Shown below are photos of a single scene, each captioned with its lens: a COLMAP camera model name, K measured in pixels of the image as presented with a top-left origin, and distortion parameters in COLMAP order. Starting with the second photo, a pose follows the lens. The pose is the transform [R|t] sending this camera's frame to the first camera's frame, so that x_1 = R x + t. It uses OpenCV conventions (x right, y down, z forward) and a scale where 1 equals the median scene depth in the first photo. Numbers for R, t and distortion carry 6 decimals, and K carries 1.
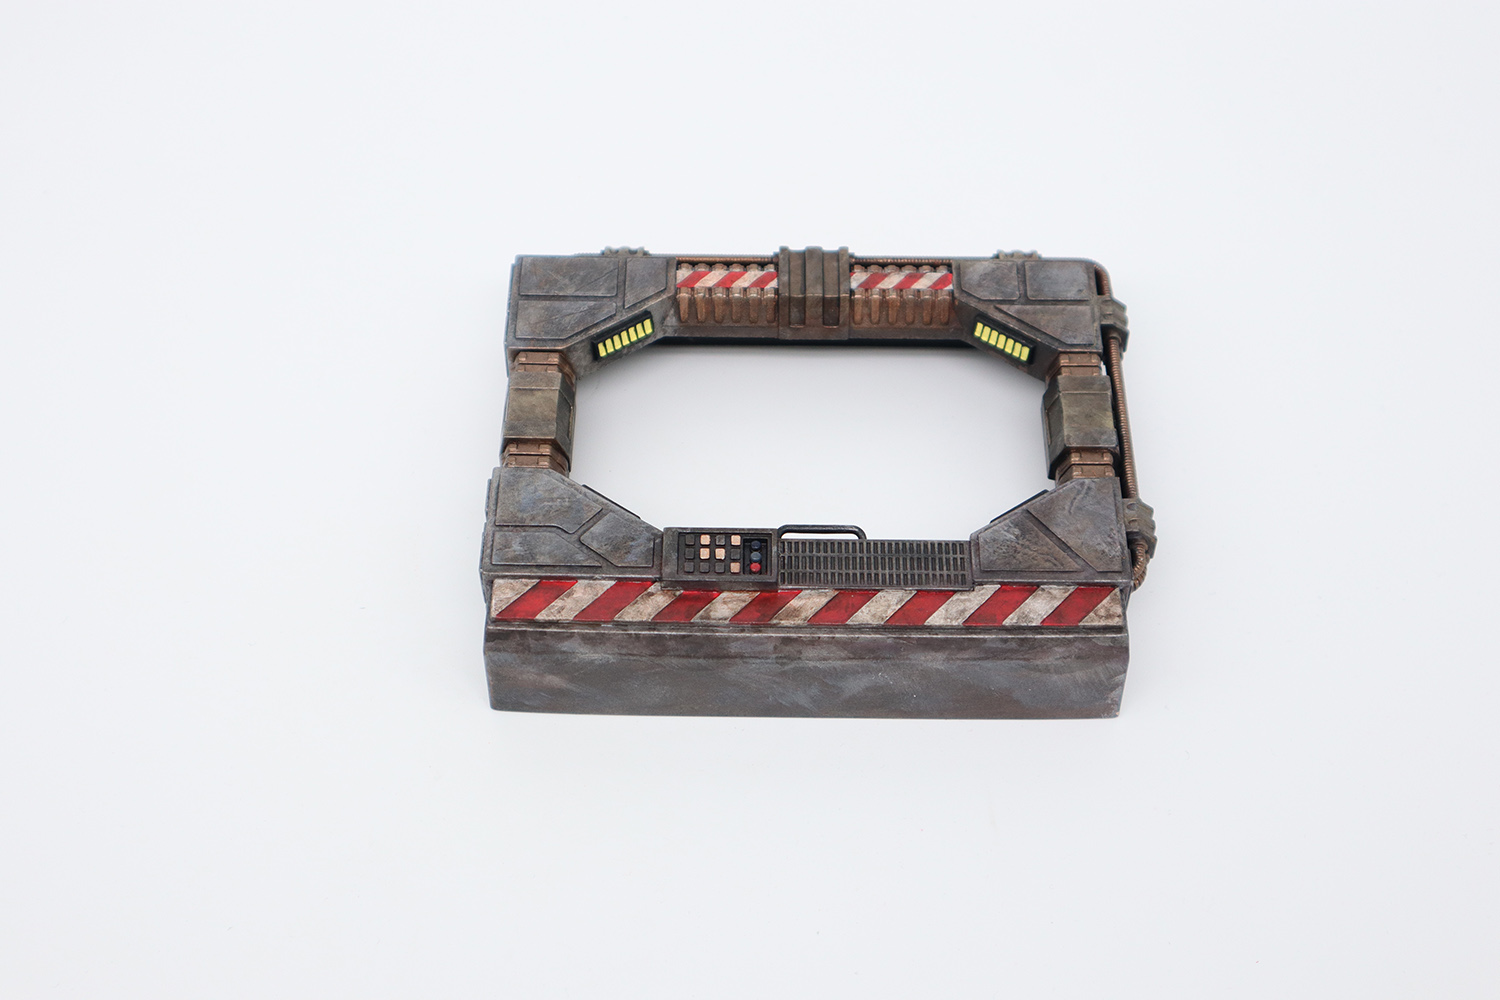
lens RADIAL K [[2390.6, 0, 750.0], [0, 2390.6, 500.0], [0, 0, 1]] dist [0.045905, 0.024454]
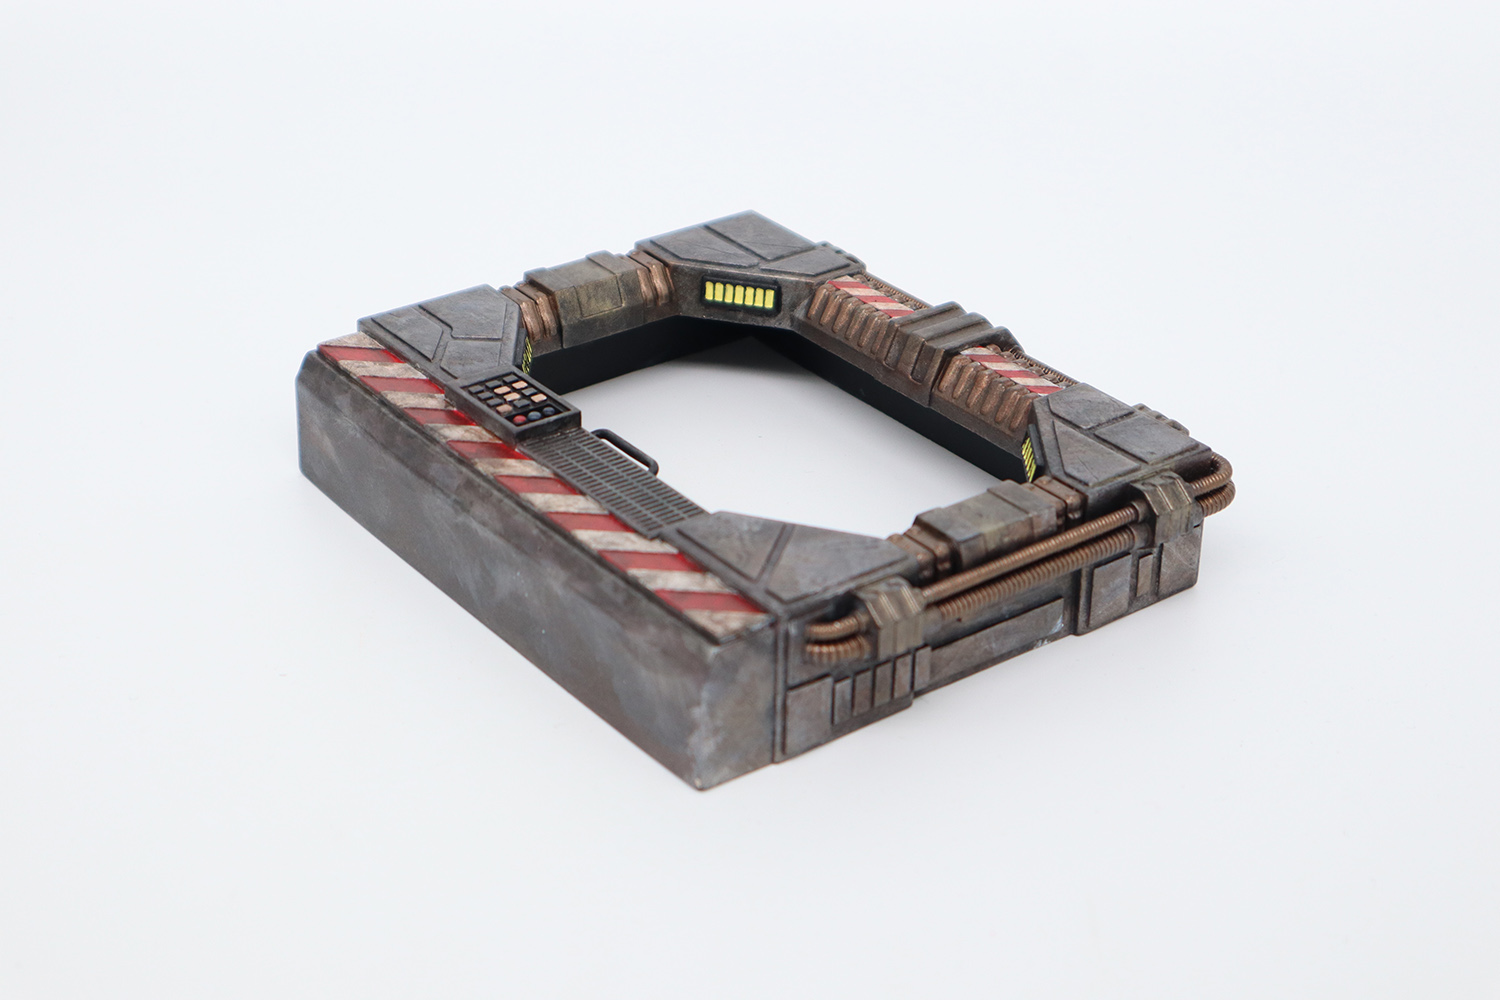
lens RADIAL K [[2583.3, 0, 750.0], [0, 2583.3, 500.0], [0, 0, 1]] dist [0.004430, 0.006706]
pose [[0.605020, 0.380763, -0.699264, 0.694553], [-0.613046, 0.783177, -0.103966, 0.094534], [0.508061, 0.491582, 0.707263, 0.400268]]
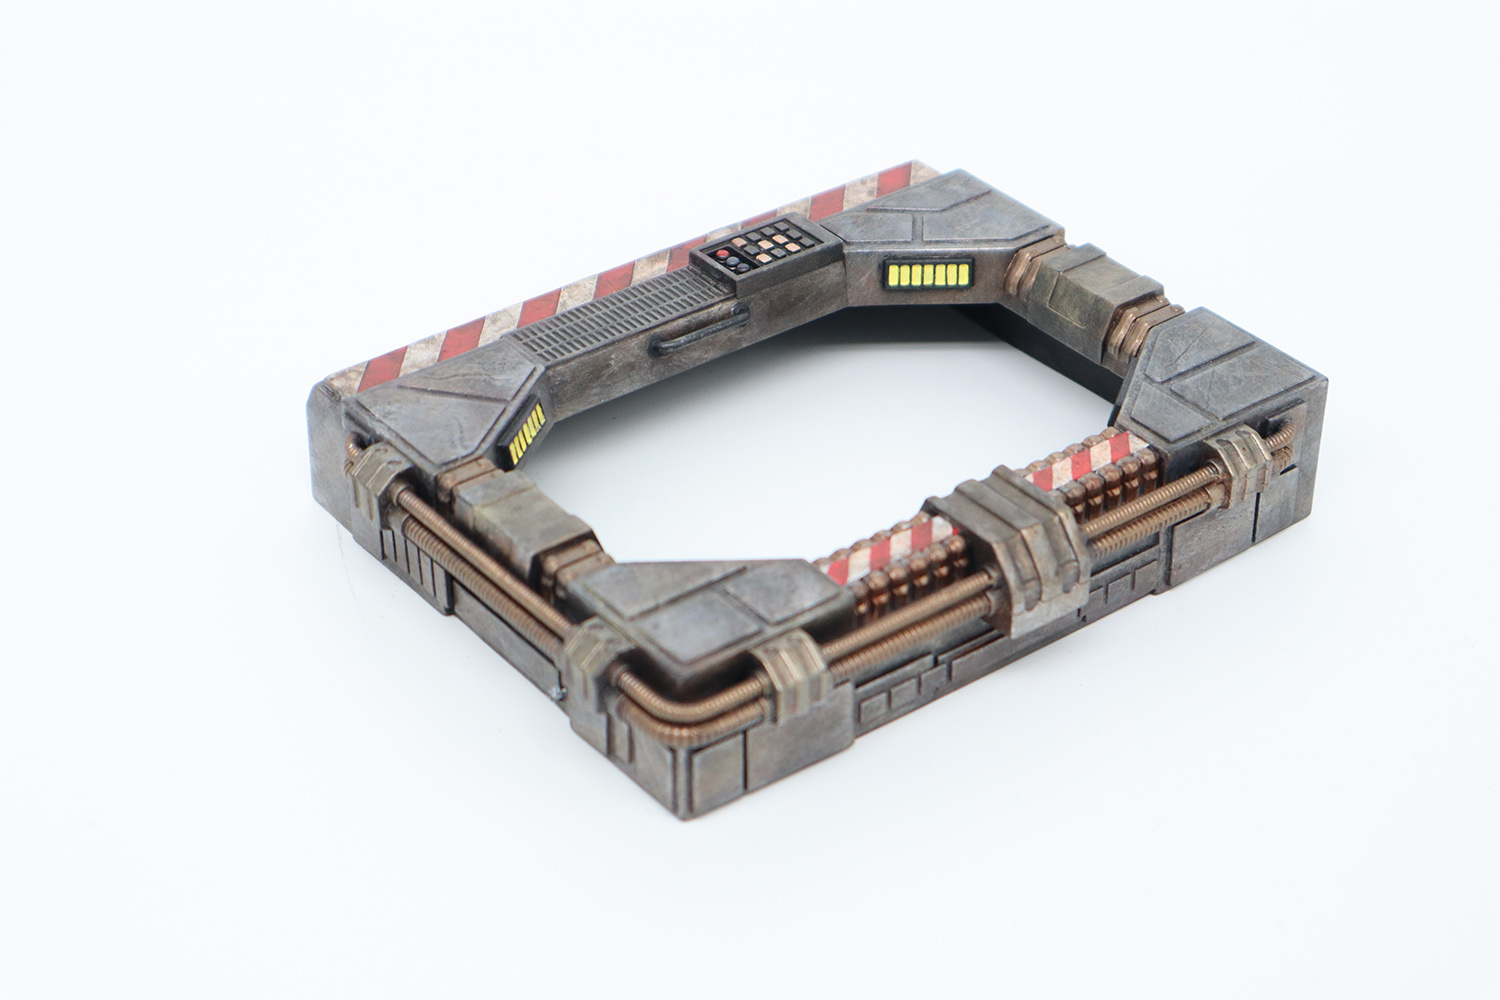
lens RADIAL K [[3018.7, 0, 750.0], [0, 3018.7, 500.0], [0, 0, 1]] dist [-0.040180, -0.055880]
pose [[-0.789872, 0.342701, -0.508584, 0.566019], [-0.469151, 0.196434, 0.860994, -0.876442], [0.394967, 0.918678, 0.005621, 1.063084]]
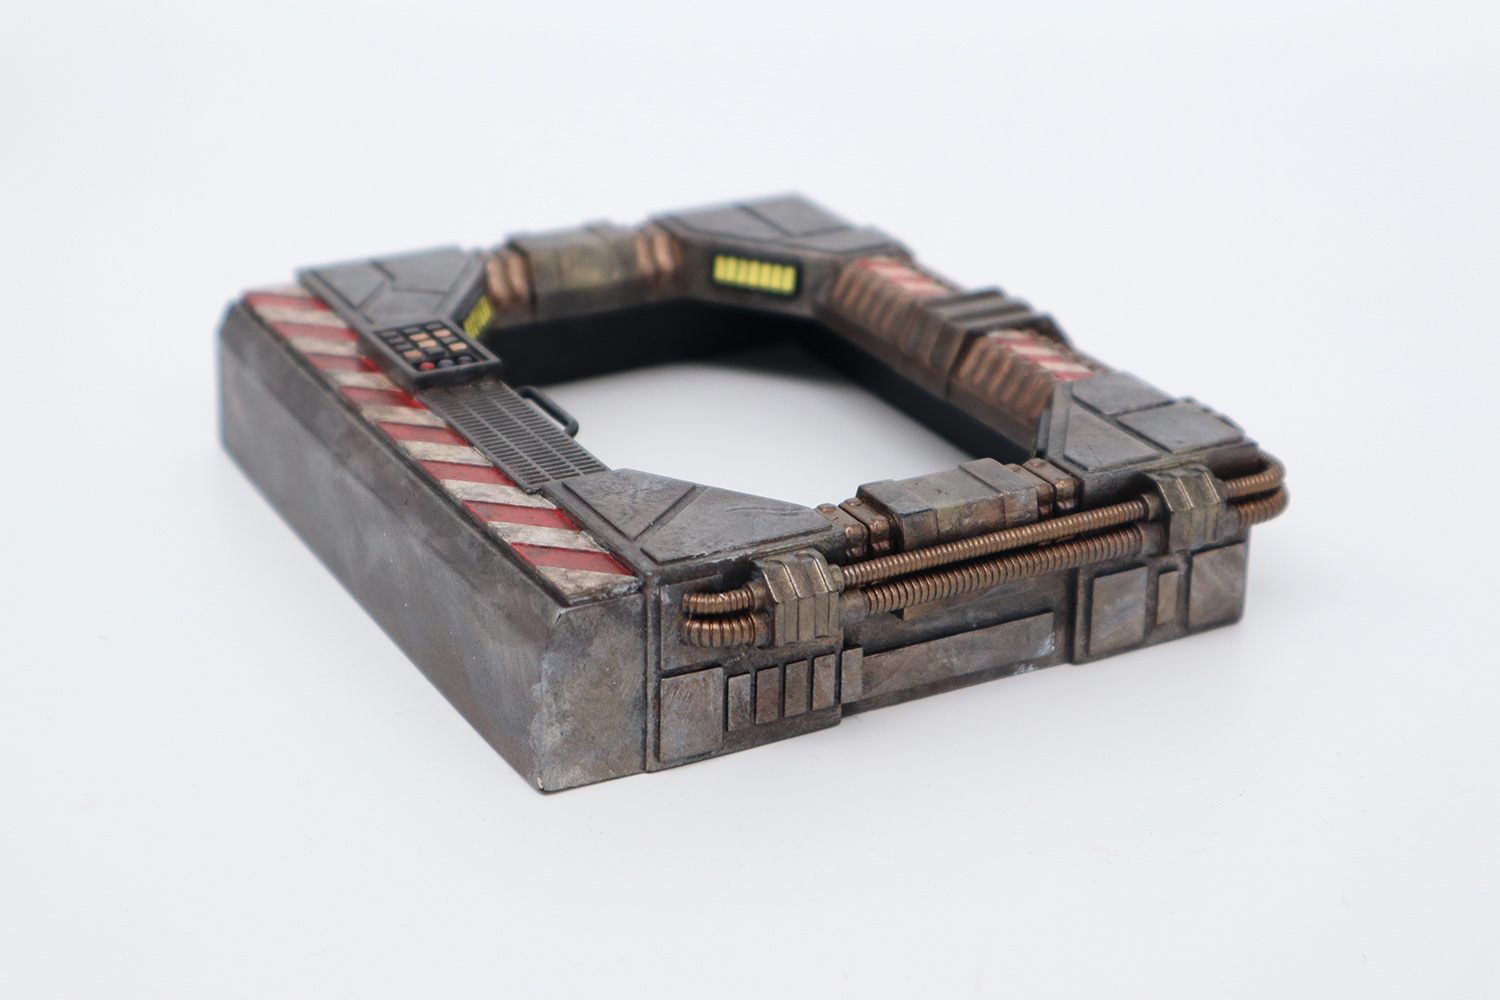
lens RADIAL K [[2762.6, 0, 750.0], [0, 2762.6, 500.0], [0, 0, 1]] dist [-0.019214, -0.020950]
pose [[0.474718, 0.345606, -0.809444, 0.716310], [-0.675785, 0.732338, -0.083647, 0.060225], [0.563877, 0.586718, 0.581209, 0.590996]]
